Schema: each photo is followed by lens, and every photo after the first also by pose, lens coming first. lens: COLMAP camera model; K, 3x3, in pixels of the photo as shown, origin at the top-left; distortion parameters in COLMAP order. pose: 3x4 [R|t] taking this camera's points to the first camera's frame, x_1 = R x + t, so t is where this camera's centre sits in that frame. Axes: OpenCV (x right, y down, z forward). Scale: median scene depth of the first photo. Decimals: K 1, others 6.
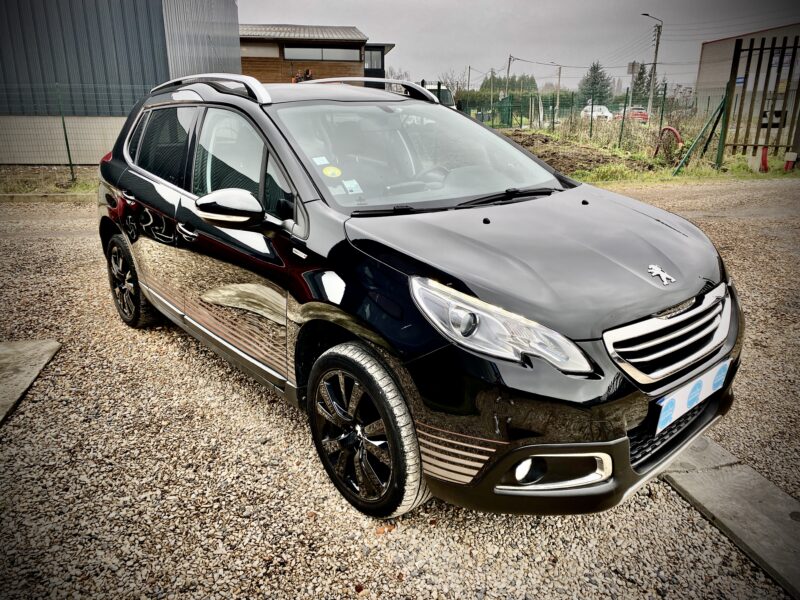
lens RADIAL K [[617.8, 0, 400.0], [0, 617.8, 300.0], [0, 0, 1]] dist [0.027791, -0.007147]
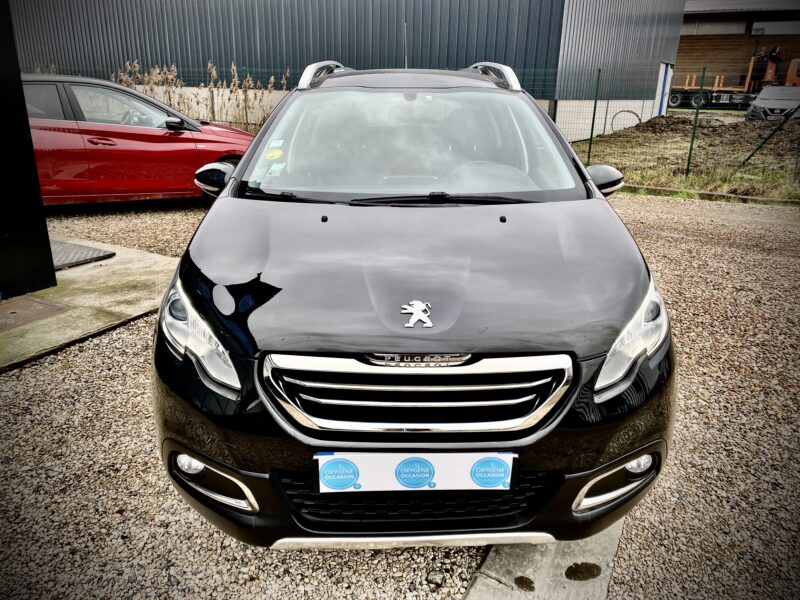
lens RADIAL K [[617.8, 0, 400.0], [0, 617.8, 300.0], [0, 0, 1]] dist [0.027791, -0.007147]
pose [[0.762453, 0.224645, -0.606794, 0.709813], [-0.208692, 0.973057, 0.098015, -0.106484], [0.612464, 0.051902, 0.788793, 0.287164]]
